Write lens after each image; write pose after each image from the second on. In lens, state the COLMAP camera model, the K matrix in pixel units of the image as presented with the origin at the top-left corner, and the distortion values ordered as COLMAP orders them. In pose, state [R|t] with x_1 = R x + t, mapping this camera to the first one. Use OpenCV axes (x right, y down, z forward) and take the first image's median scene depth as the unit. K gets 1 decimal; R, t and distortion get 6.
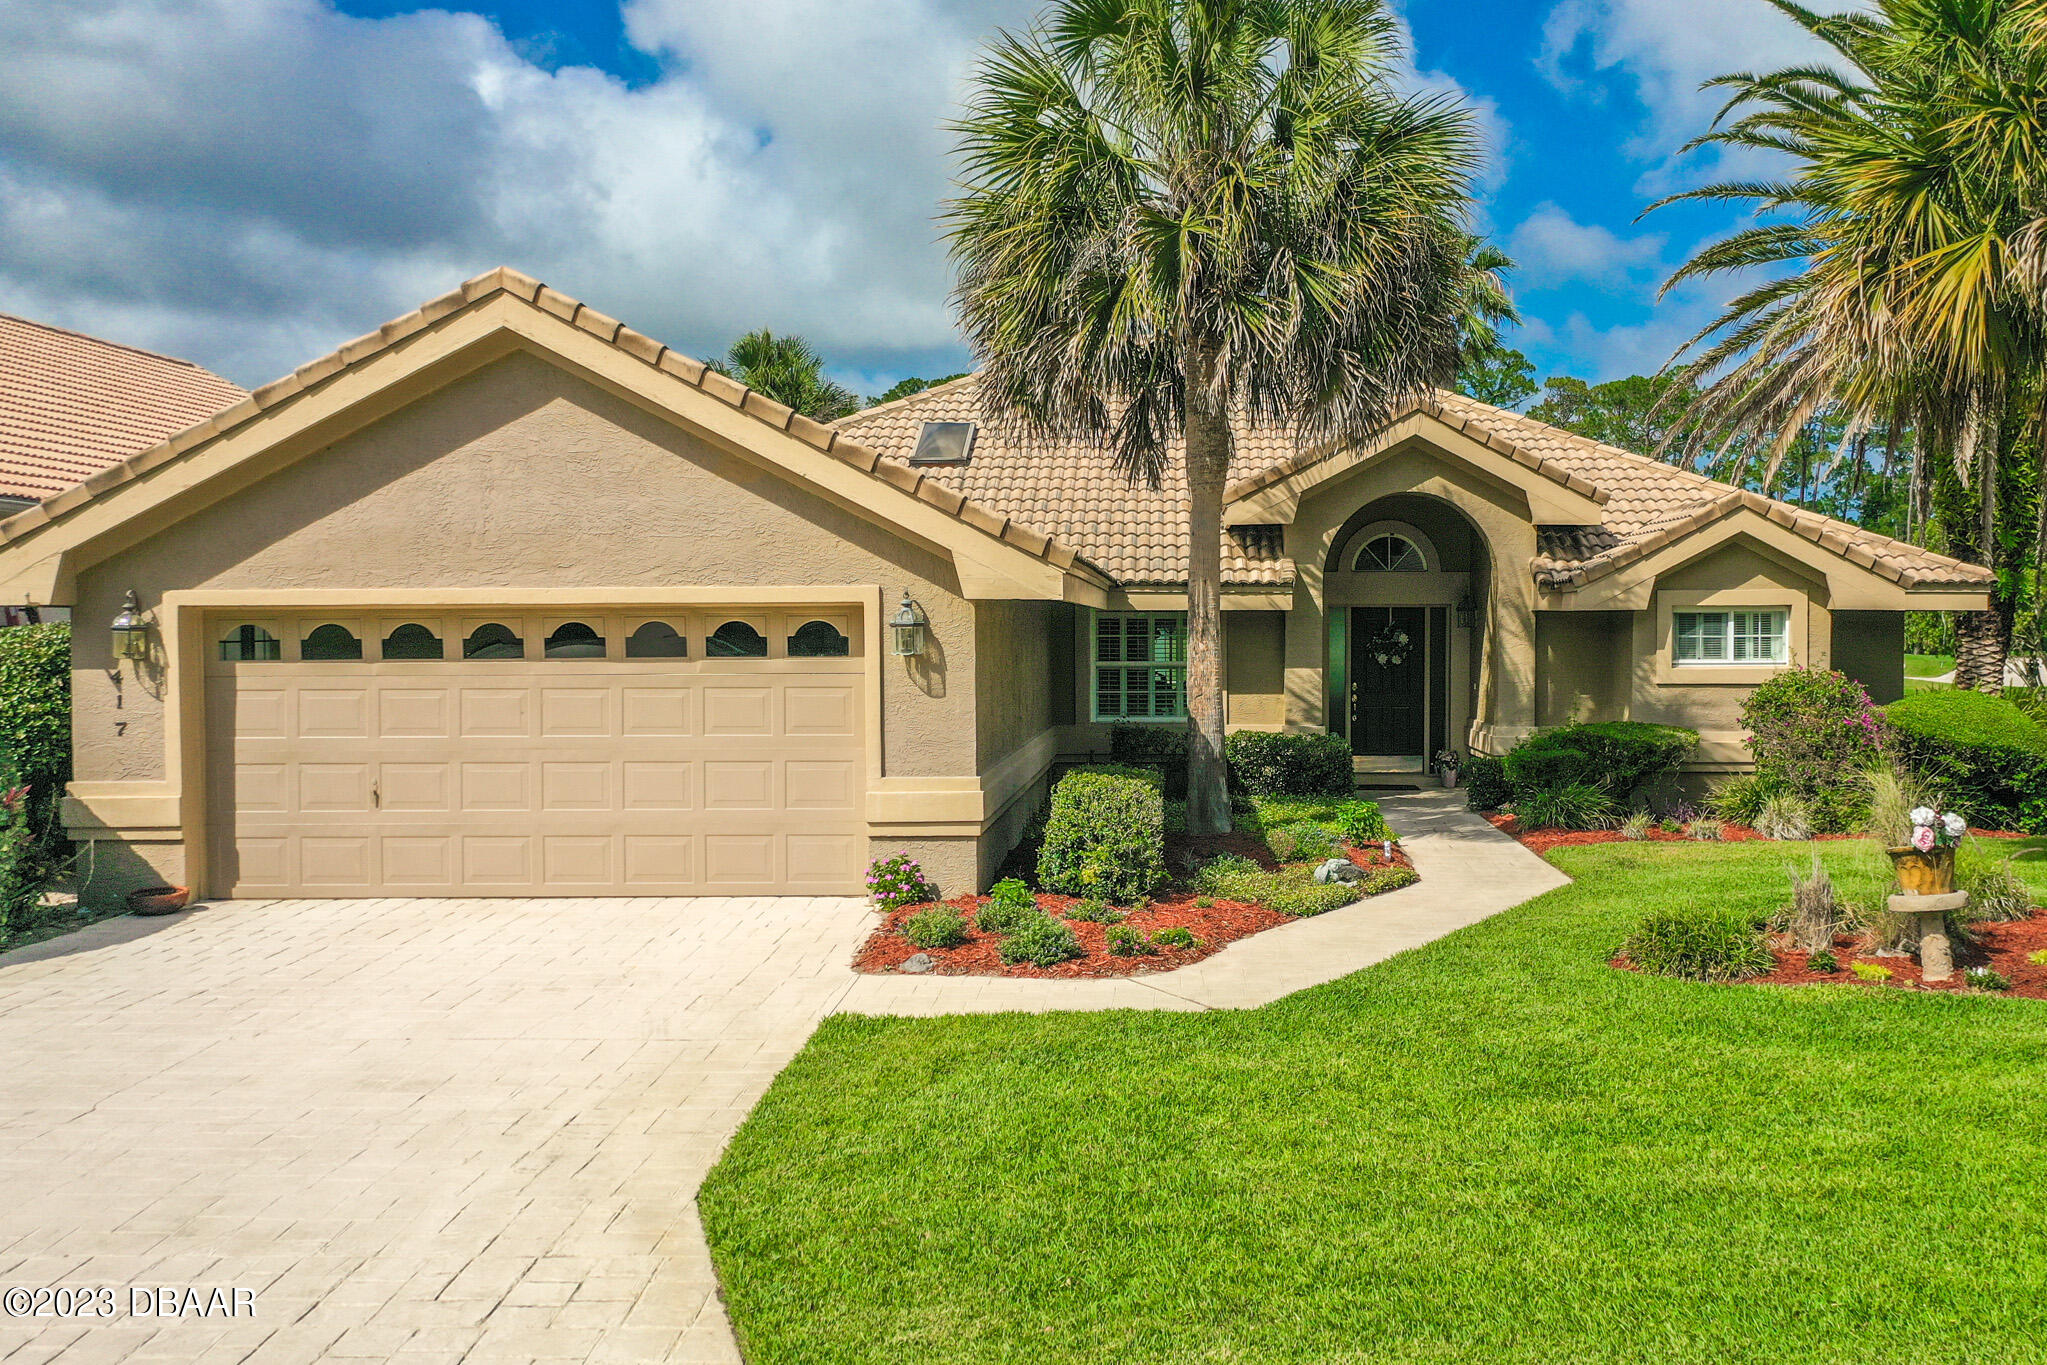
lens RADIAL K [[1640.1, 0, 1025.8], [0, 1640.1, 692.4], [0, 0, 1]] dist [0.009010, 0.000766]
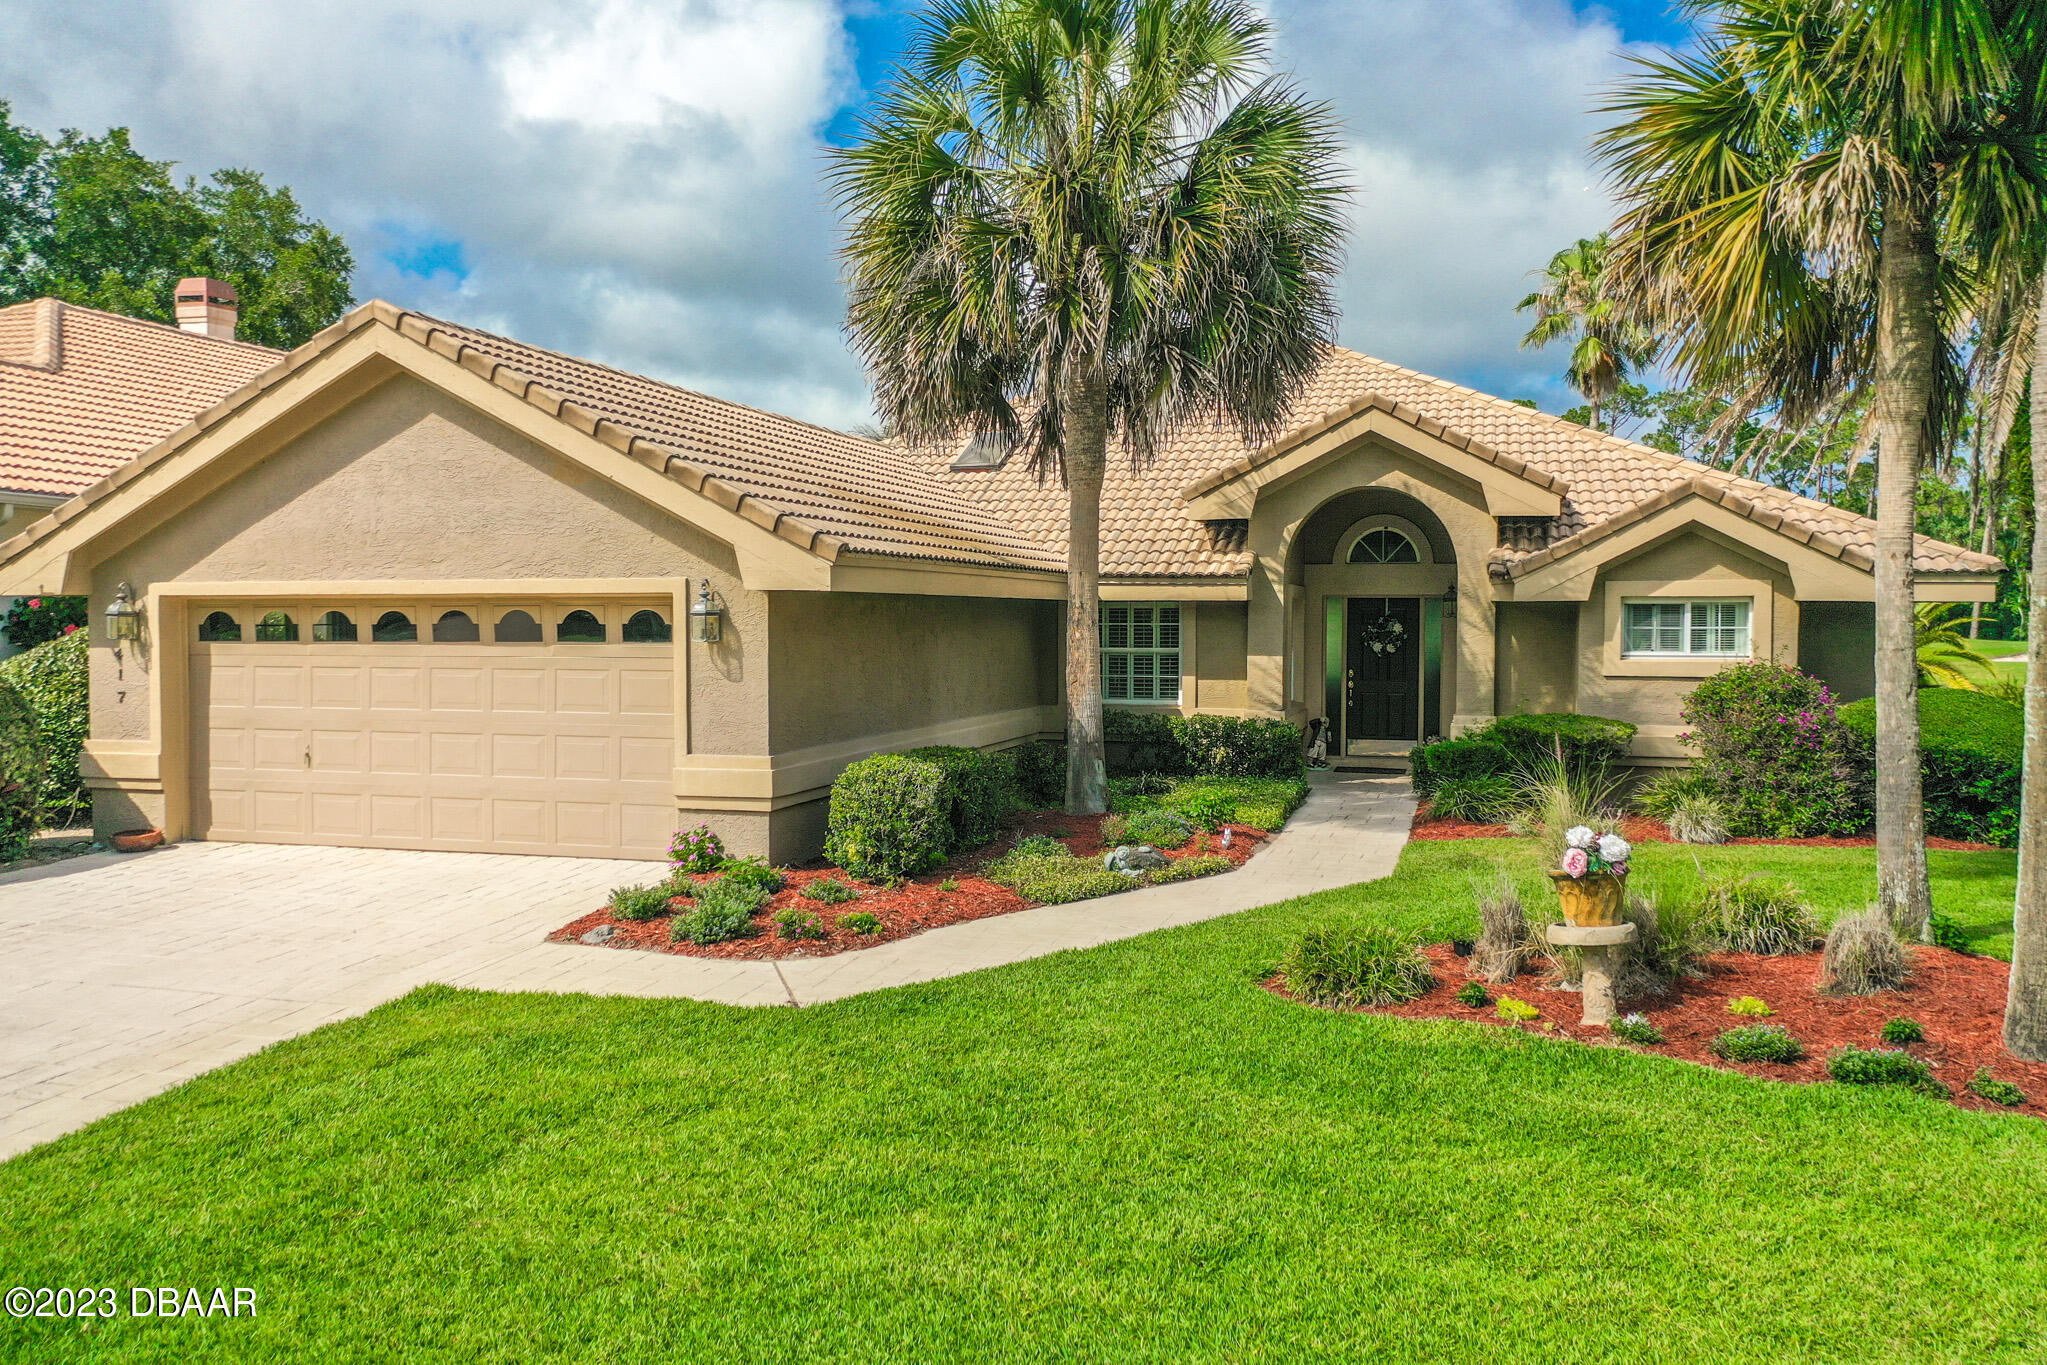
lens RADIAL K [[1357.7, 0, 1023.4], [0, 1357.7, 670.8], [0, 0, 1]] dist [0.011205, 0.005436]
pose [[0.971928, 0.013125, -0.234911, 0.329722], [-0.012829, 0.999914, 0.002792, -0.008431], [0.234927, 0.000300, 0.972013, 0.175202]]
